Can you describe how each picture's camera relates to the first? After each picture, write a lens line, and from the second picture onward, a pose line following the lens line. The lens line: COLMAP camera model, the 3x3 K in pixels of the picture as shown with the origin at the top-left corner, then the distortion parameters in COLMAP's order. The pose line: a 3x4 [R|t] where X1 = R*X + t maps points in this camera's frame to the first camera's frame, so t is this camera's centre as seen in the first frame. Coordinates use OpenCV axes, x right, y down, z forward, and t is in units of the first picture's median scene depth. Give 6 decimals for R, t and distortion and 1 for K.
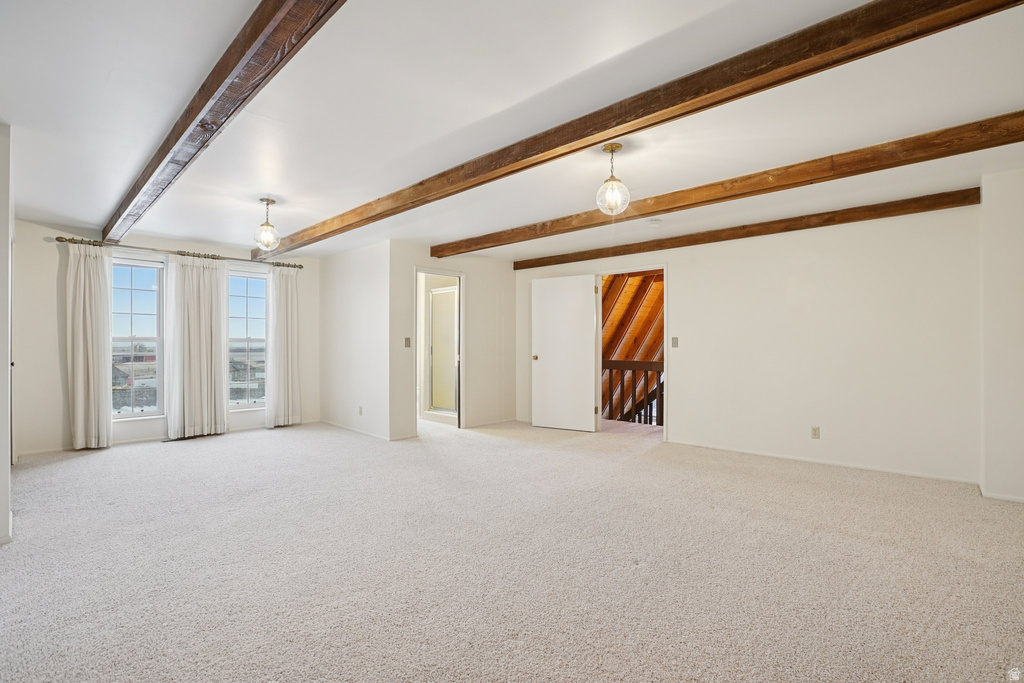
lens RADIAL K [[477.8, 0, 512.0], [0, 477.8, 341.5], [0, 0, 1]] dist [-0.060630, 0.000185]
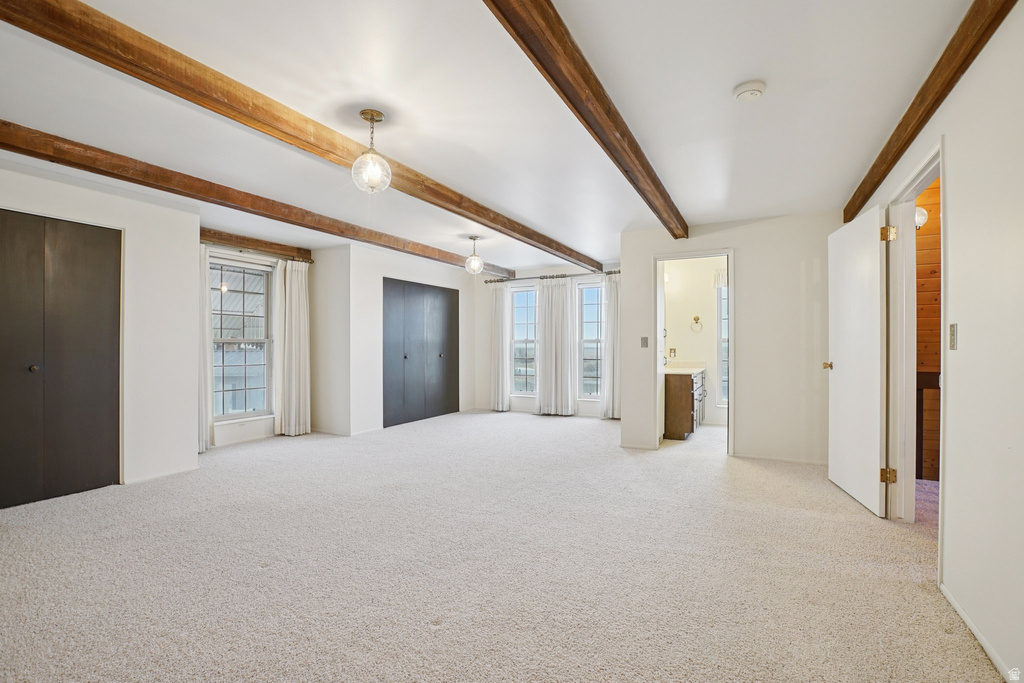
lens RADIAL K [[477.8, 0, 512.0], [0, 477.8, 341.5], [0, 0, 1]] dist [-0.060630, 0.000185]
pose [[0.278980, -0.012626, -0.960214, 0.806655], [0.008454, 0.999907, -0.010691, 0.011360], [0.960260, -0.005135, 0.279061, 0.731360]]
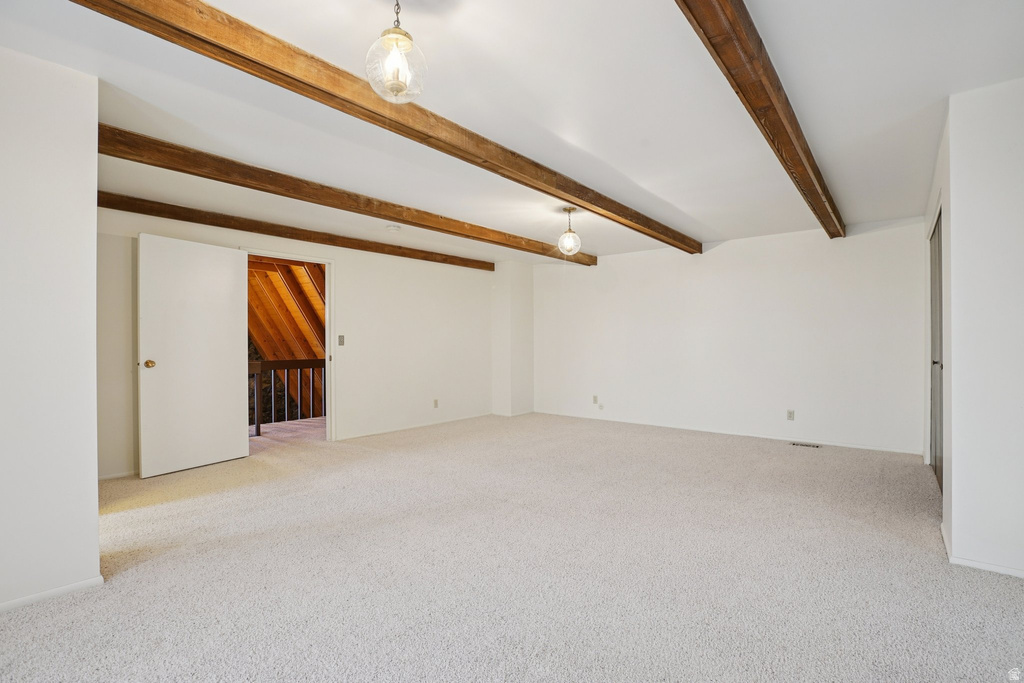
lens RADIAL K [[477.8, 0, 512.0], [0, 477.8, 341.5], [0, 0, 1]] dist [-0.060630, 0.000185]
pose [[-0.071384, -0.000796, 0.997449, -0.910595], [-0.010011, 0.999950, 0.000081, 0.001050], [-0.997399, -0.009980, -0.071388, 0.932289]]
